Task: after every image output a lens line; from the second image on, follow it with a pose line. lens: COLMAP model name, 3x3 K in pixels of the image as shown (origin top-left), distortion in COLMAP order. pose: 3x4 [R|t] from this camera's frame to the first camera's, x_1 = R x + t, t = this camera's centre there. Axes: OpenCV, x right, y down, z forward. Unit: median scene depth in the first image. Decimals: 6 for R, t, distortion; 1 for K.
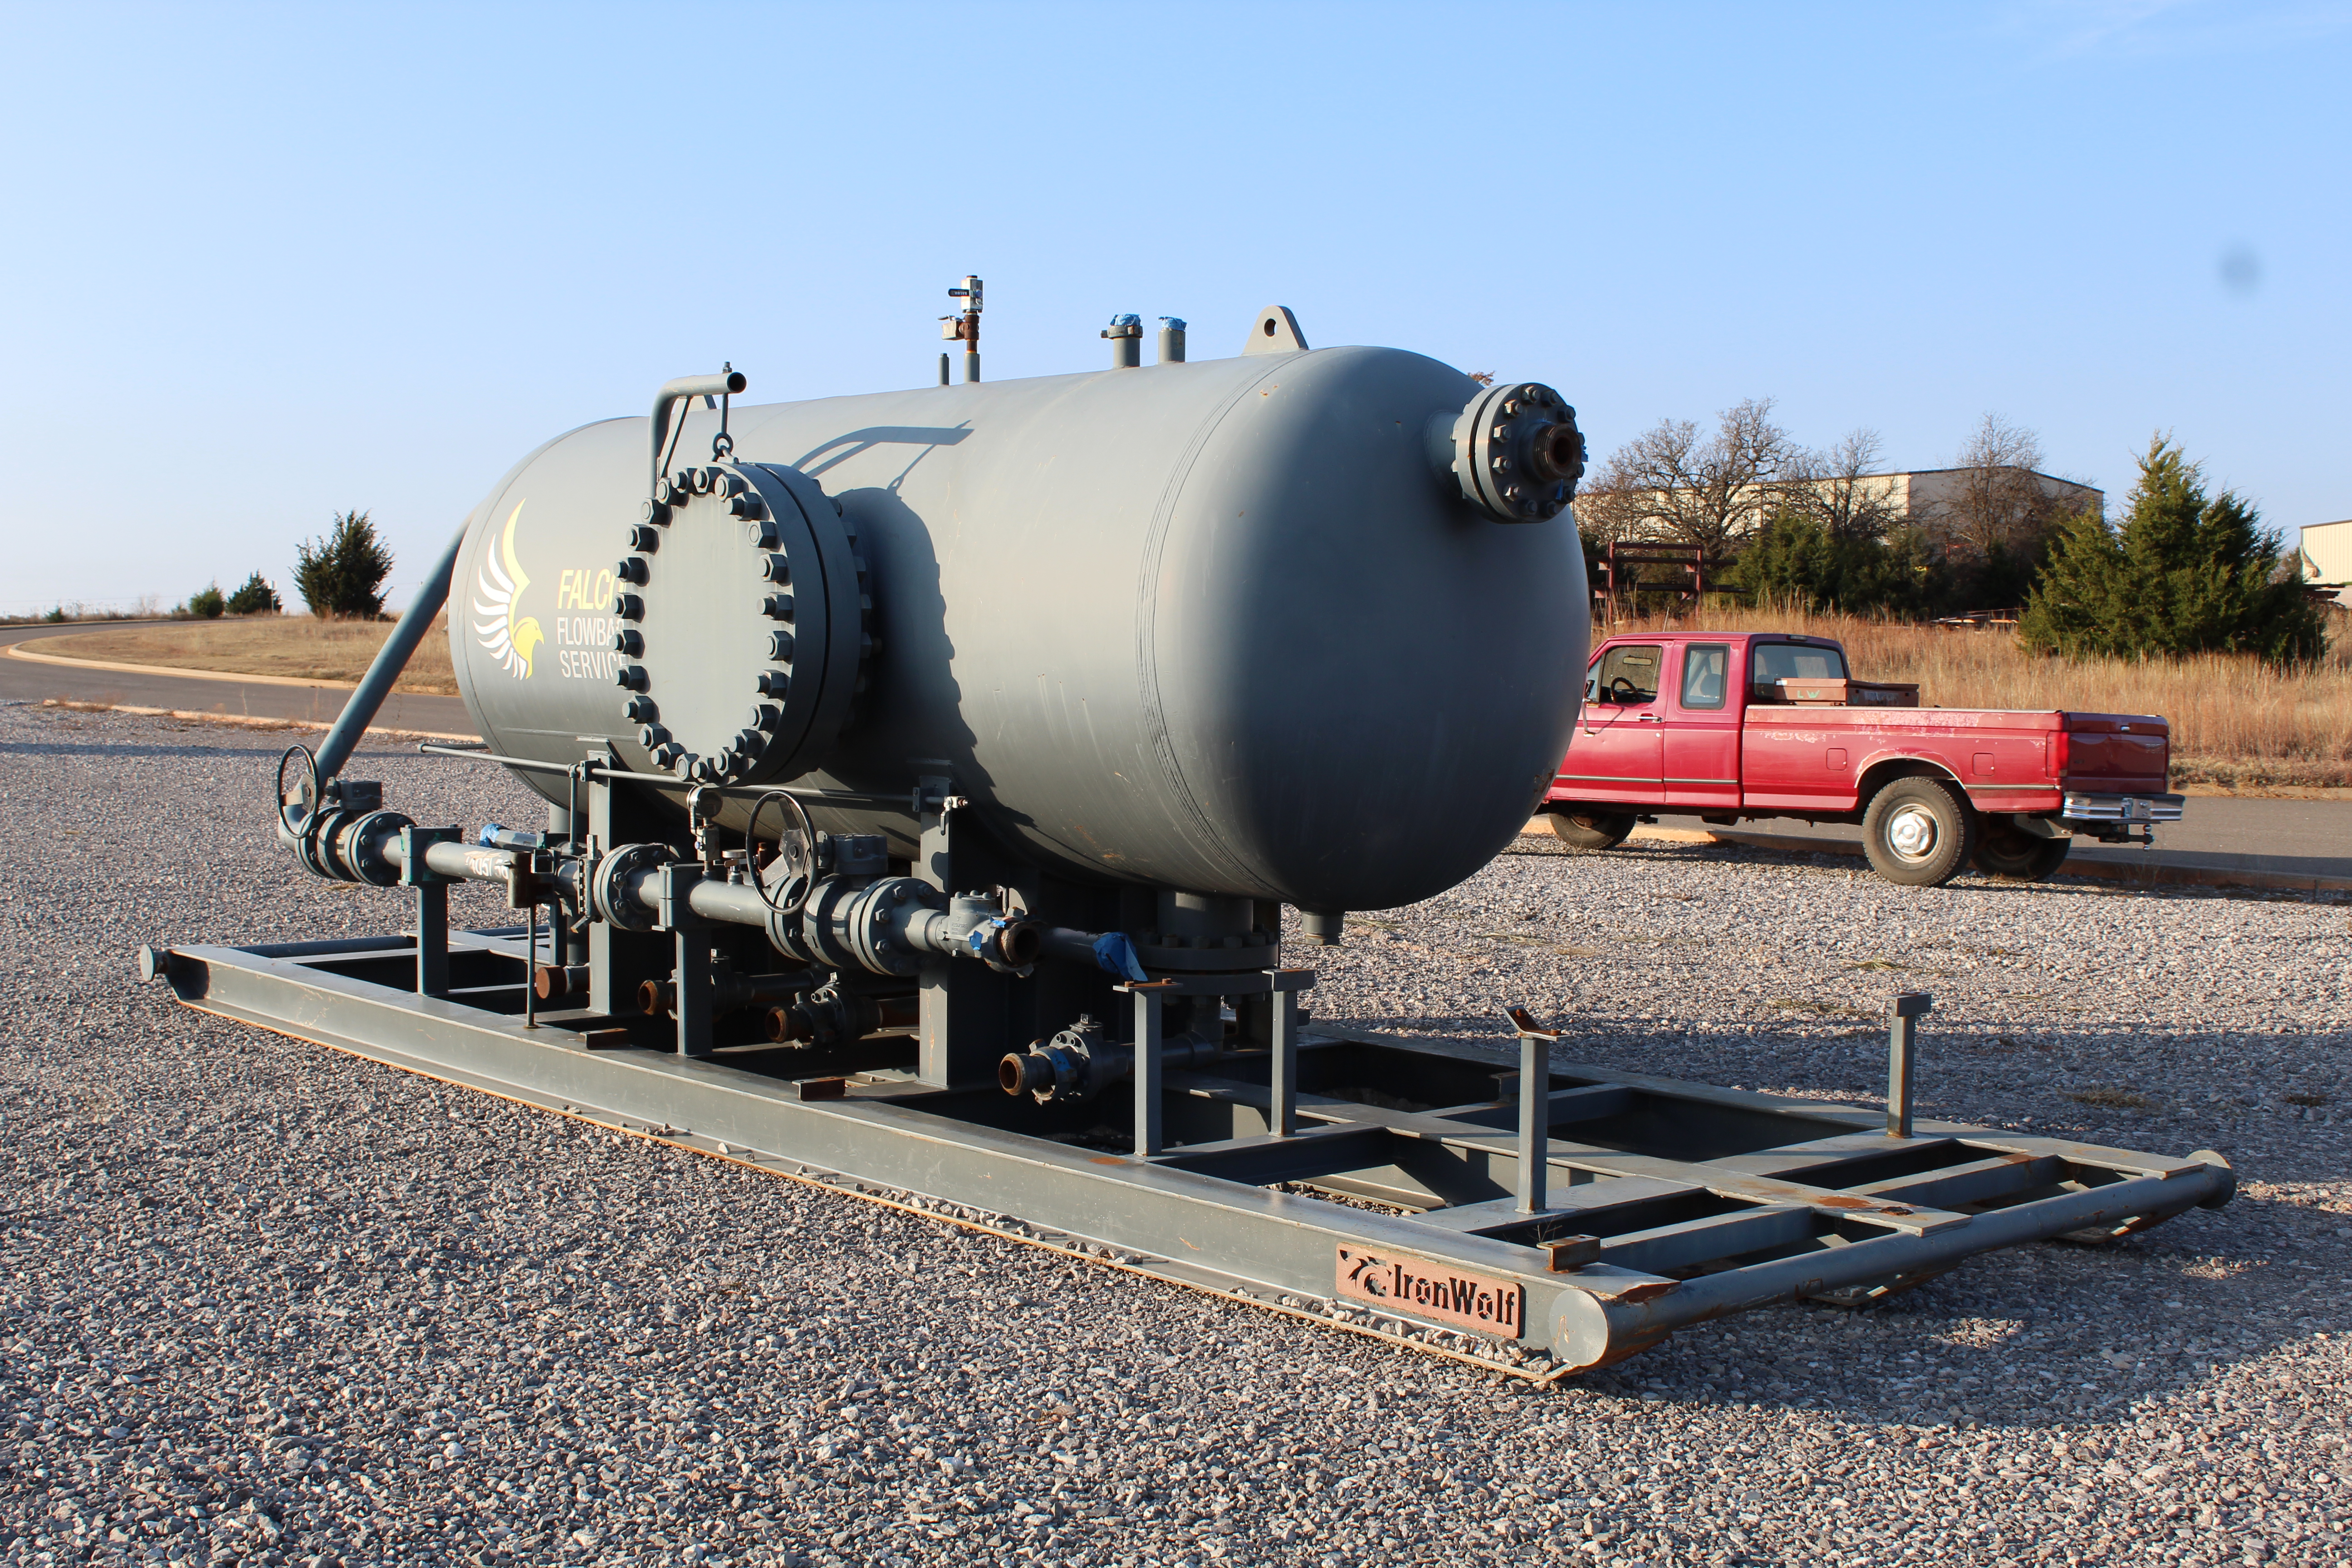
lens RADIAL K [[2853.7, 0, 1177.7], [0, 2853.7, 729.8], [0, 0, 1]] dist [-0.004001, -0.005160]
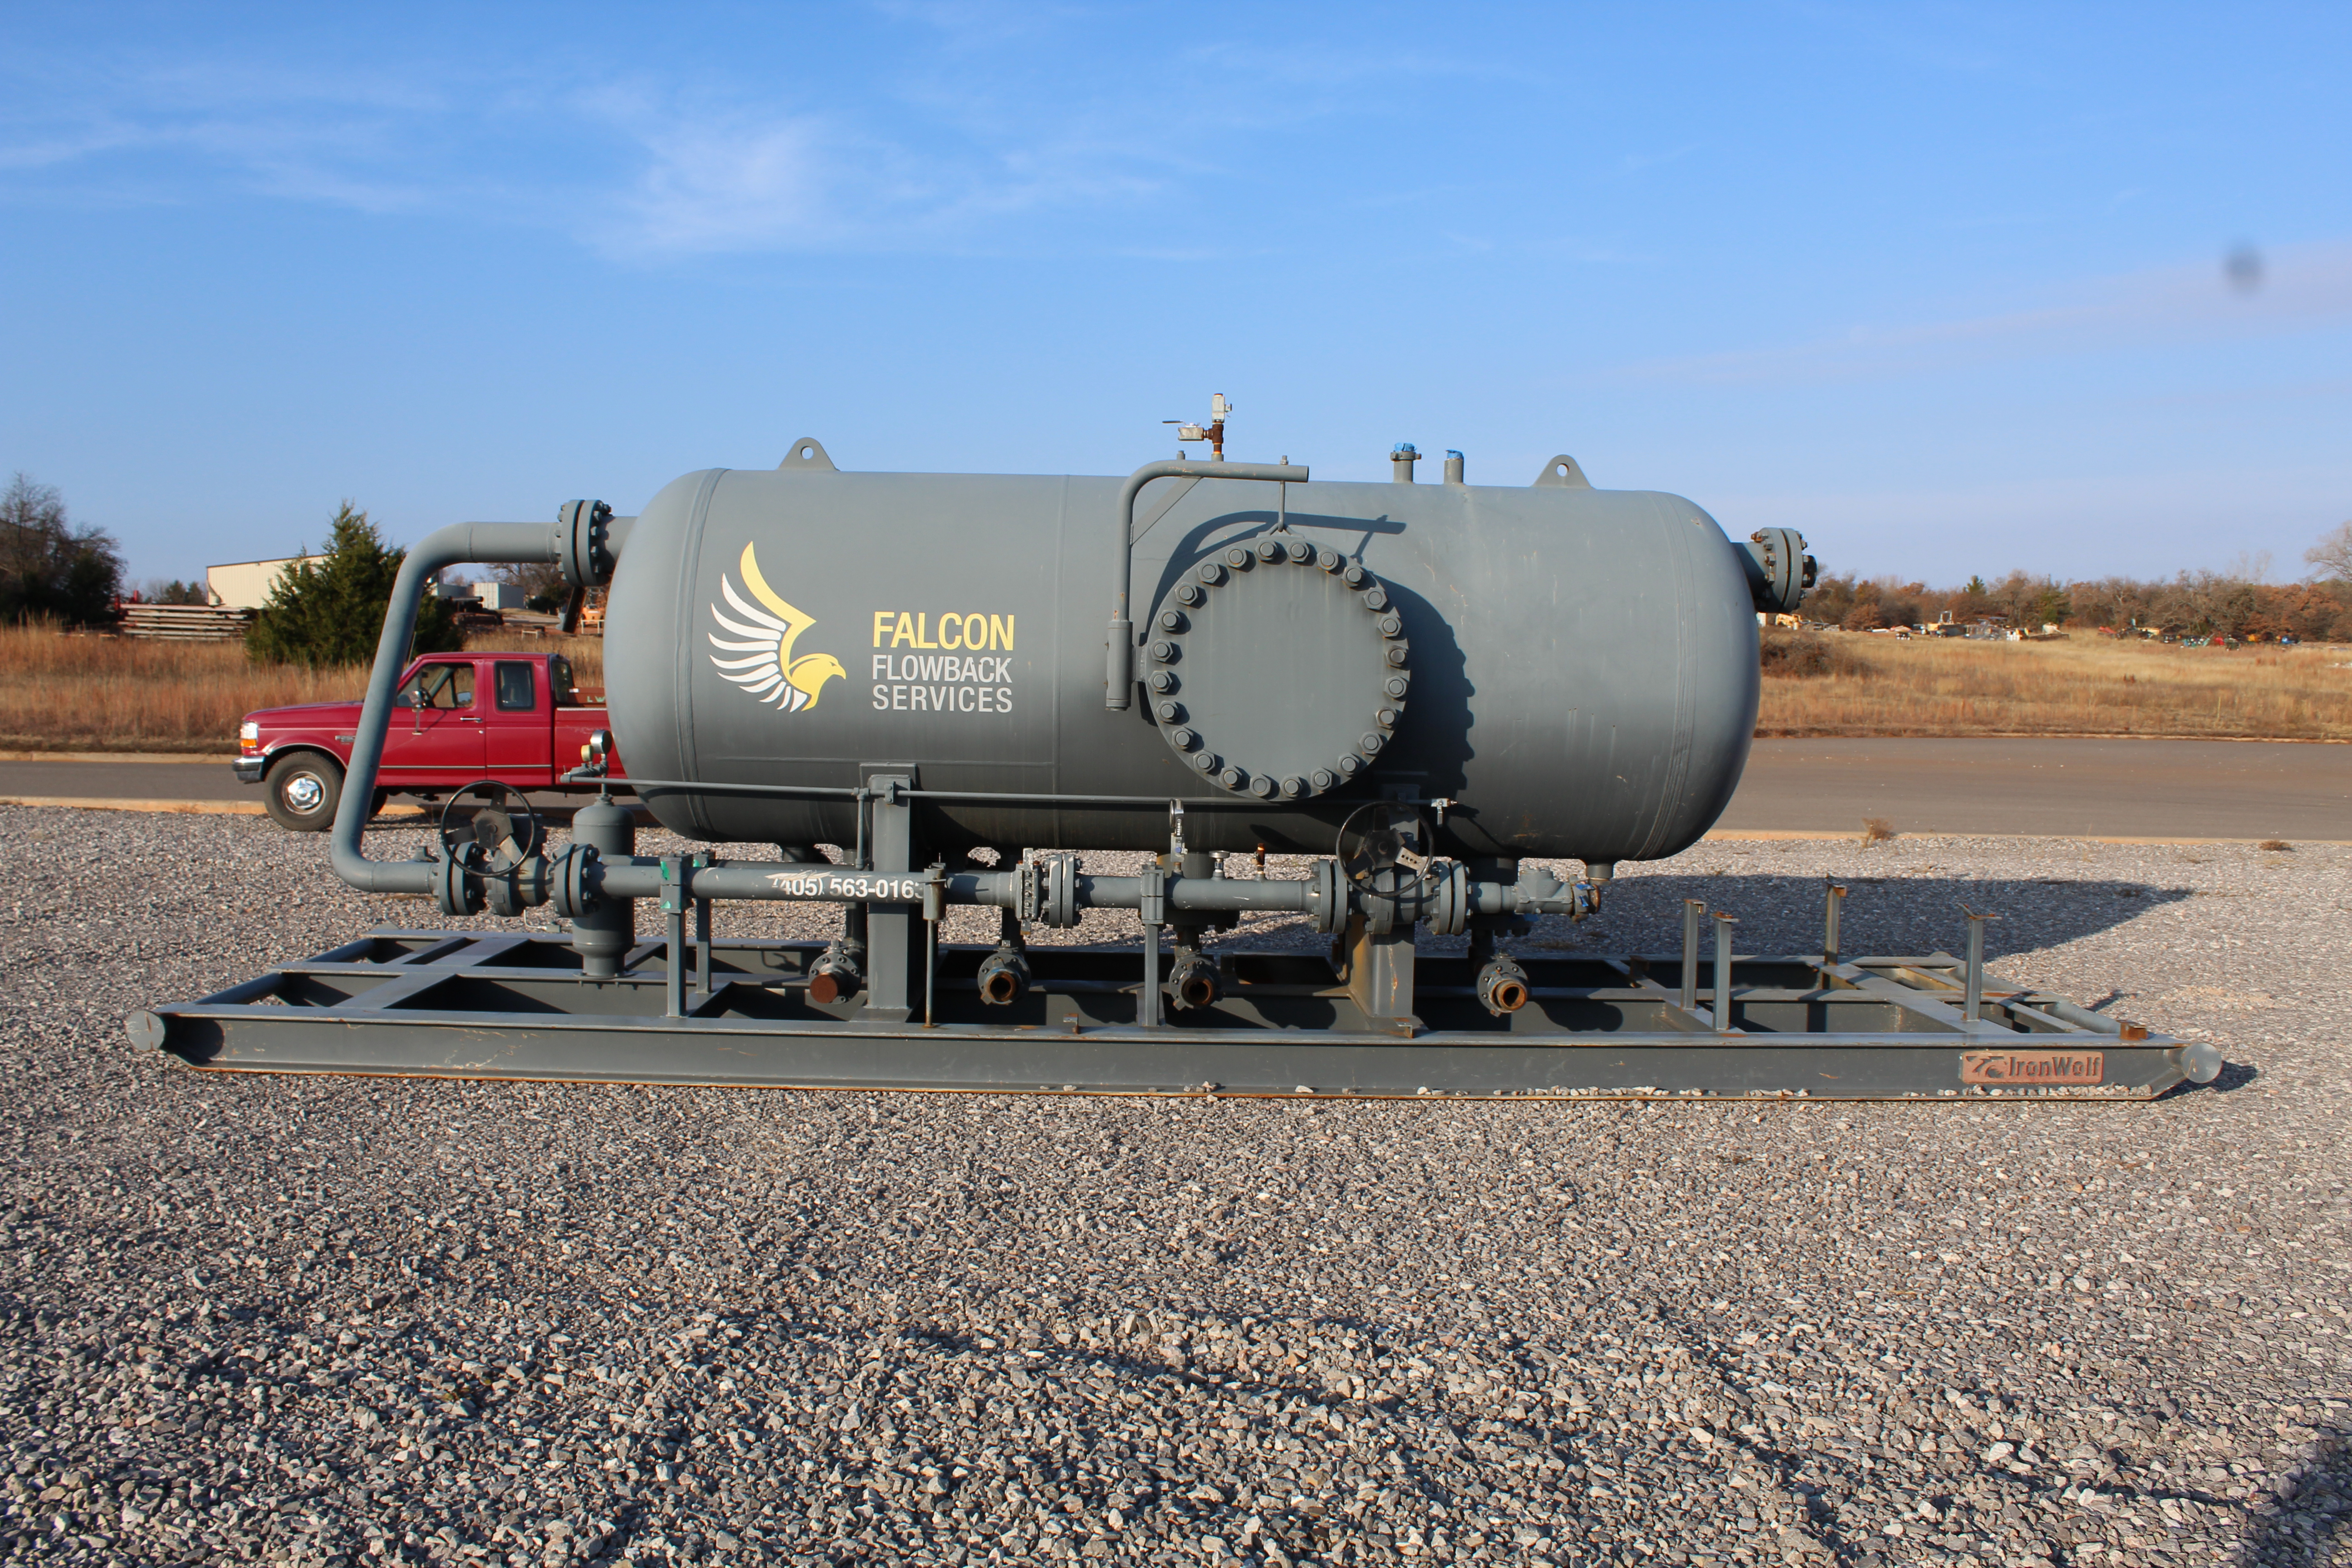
lens RADIAL K [[2026.3, 0, 1176.0], [0, 2026.3, 784.0], [0, 0, 1]] dist [-0.097001, -0.000838]
pose [[0.628597, -0.040141, 0.776694, -0.754744], [0.011226, 0.999031, 0.042546, -0.021465], [-0.777650, -0.018025, 0.628439, 0.418700]]
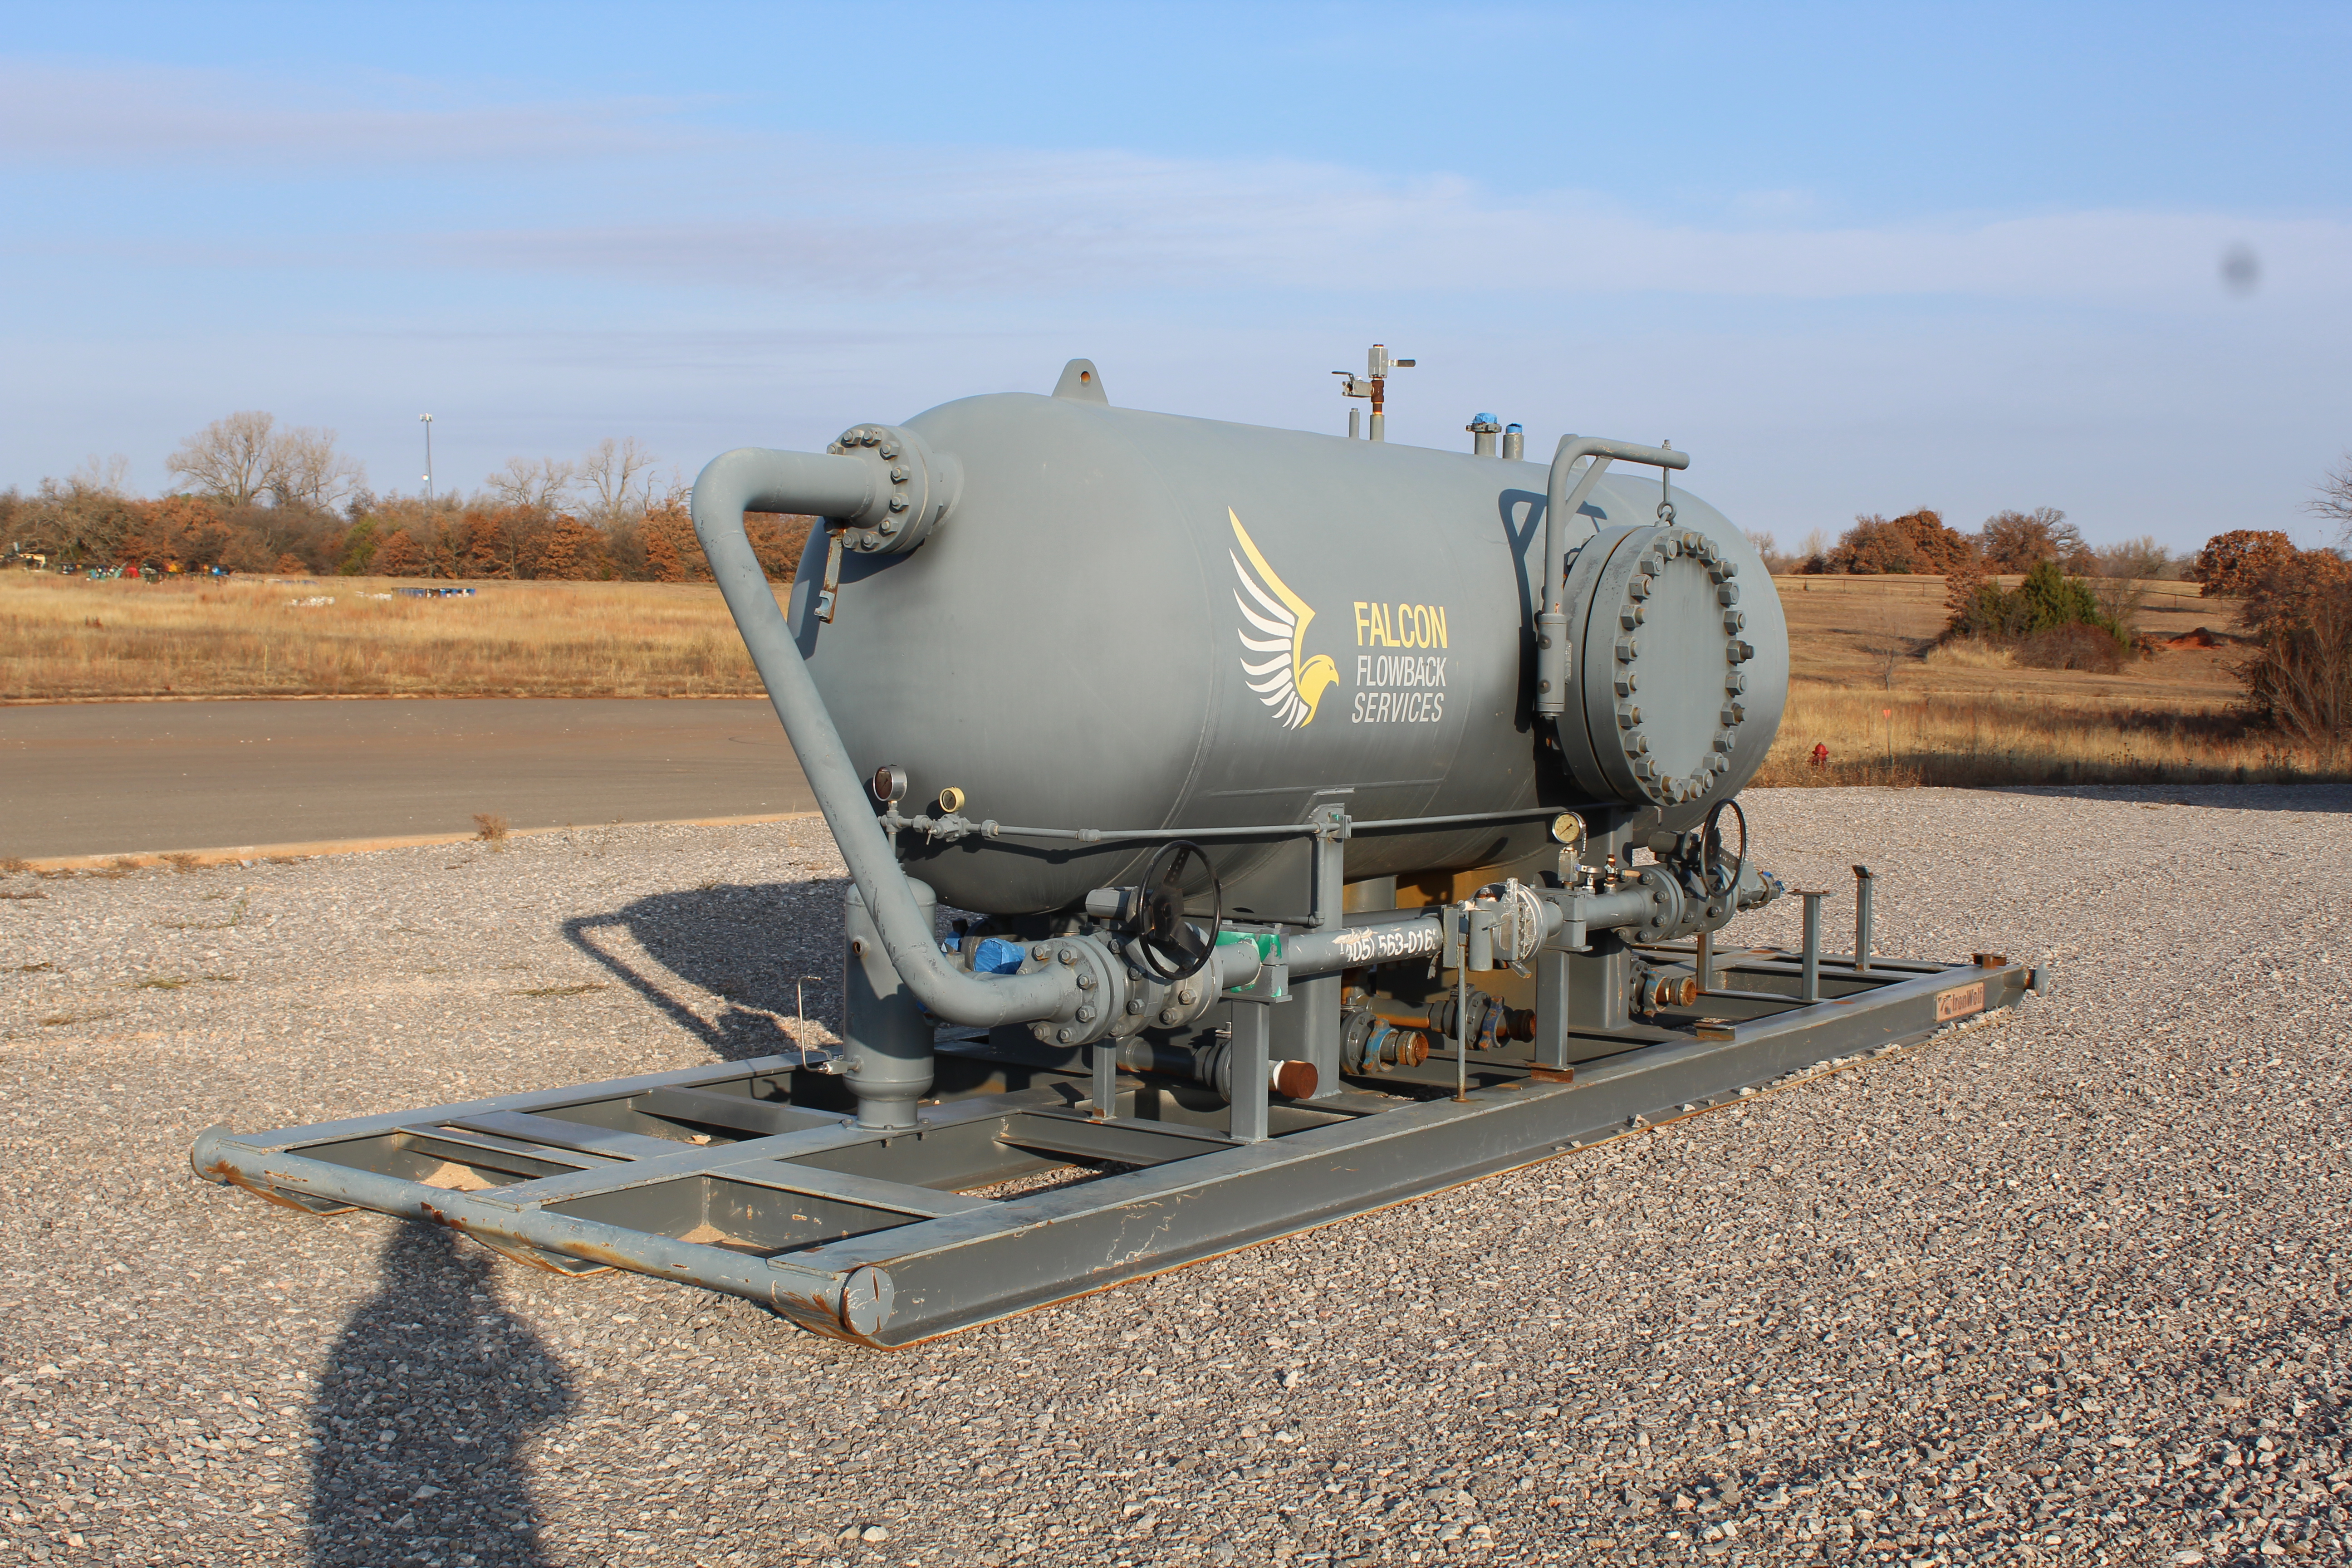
lens RADIAL K [[2702.5, 0, 1176.0], [0, 2702.5, 784.0], [0, 0, 1]] dist [-0.080229, 0.001299]
pose [[-0.230048, -0.059676, 0.971348, -1.021664], [0.015018, 0.997782, 0.064857, -0.054989], [-0.973063, 0.029508, -0.228641, 1.251208]]
